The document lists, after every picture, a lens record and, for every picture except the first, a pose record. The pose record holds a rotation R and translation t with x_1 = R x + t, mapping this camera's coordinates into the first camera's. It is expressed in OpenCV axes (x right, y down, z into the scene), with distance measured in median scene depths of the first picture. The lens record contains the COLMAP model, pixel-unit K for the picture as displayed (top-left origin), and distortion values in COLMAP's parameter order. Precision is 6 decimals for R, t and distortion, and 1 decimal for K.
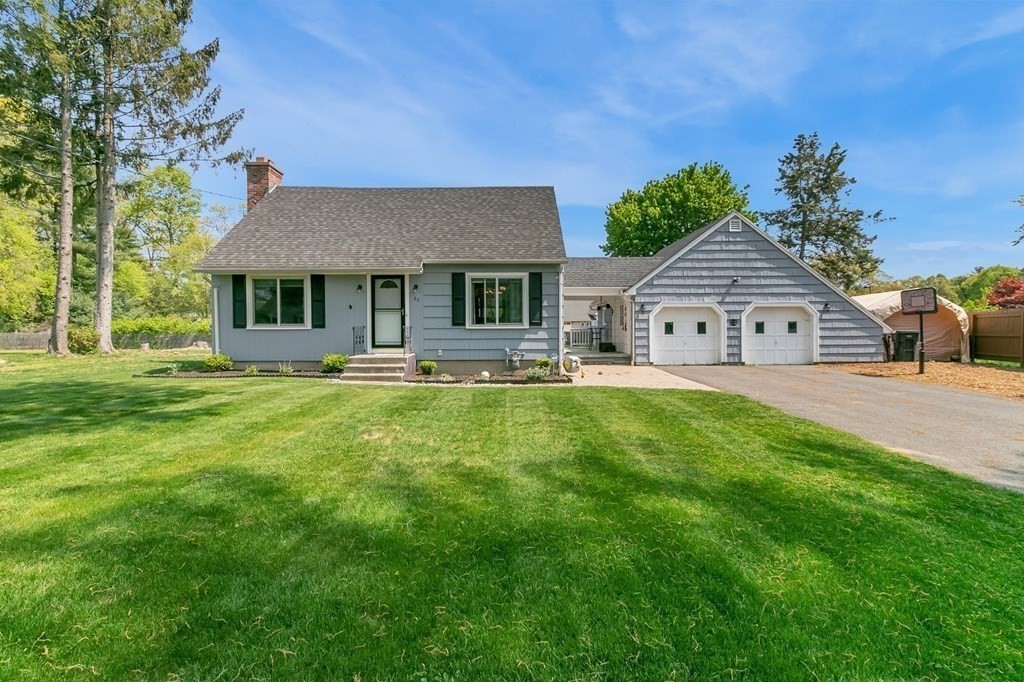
lens RADIAL K [[475.1, 0, 512.0], [0, 475.1, 341.0], [0, 0, 1]] dist [0.008474, 0.000497]
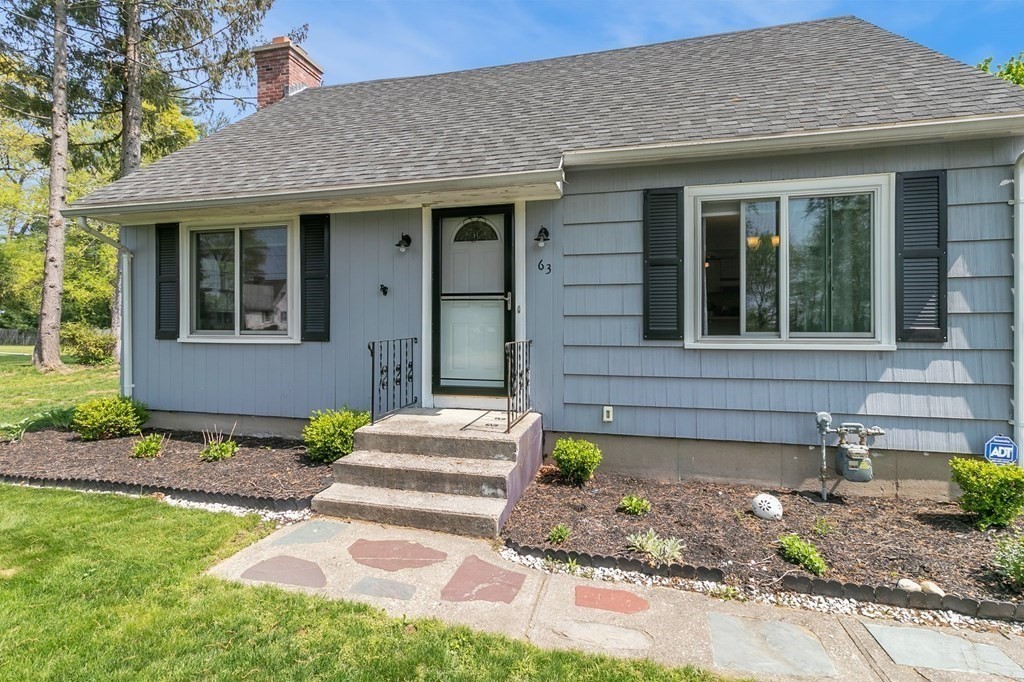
lens RADIAL K [[490.2, 0, 510.8], [0, 490.2, 323.2], [0, 0, 1]] dist [0.003073, 0.000172]
pose [[0.967910, 0.002728, -0.251283, -0.105774], [-0.008812, 0.999695, -0.023092, -0.028138], [0.251144, 0.024566, 0.967638, 0.506521]]
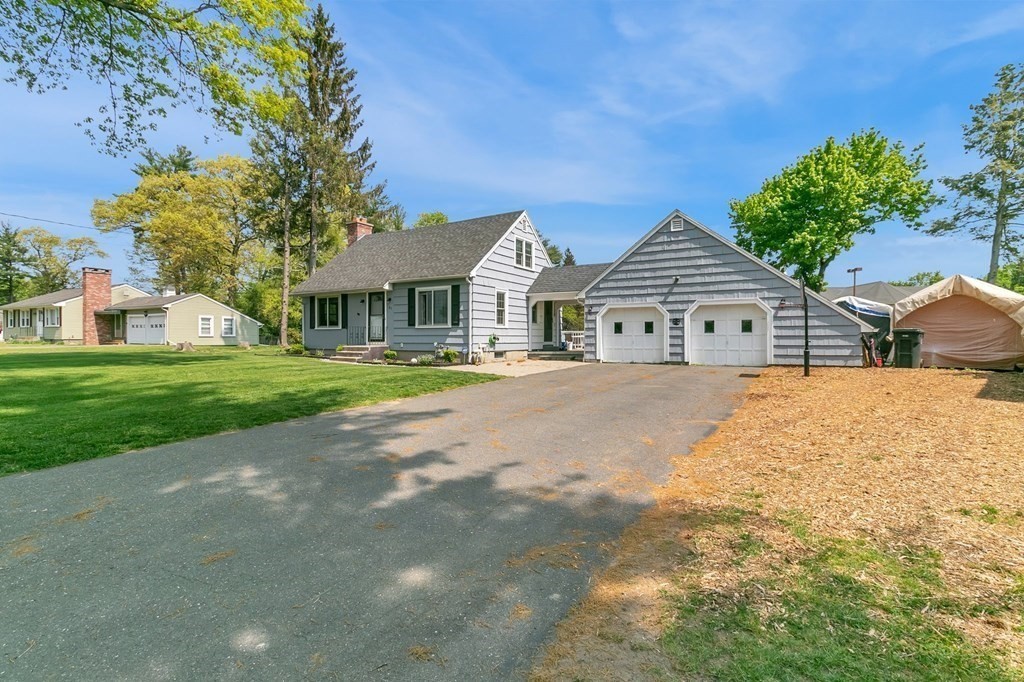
lens RADIAL K [[475.1, 0, 512.0], [0, 475.1, 341.0], [0, 0, 1]] dist [0.008474, 0.000497]
pose [[0.851706, 0.007663, -0.523963, 0.709275], [-0.016618, 0.999785, -0.012390, 0.019864], [0.523756, 0.019260, 0.851651, -0.028023]]
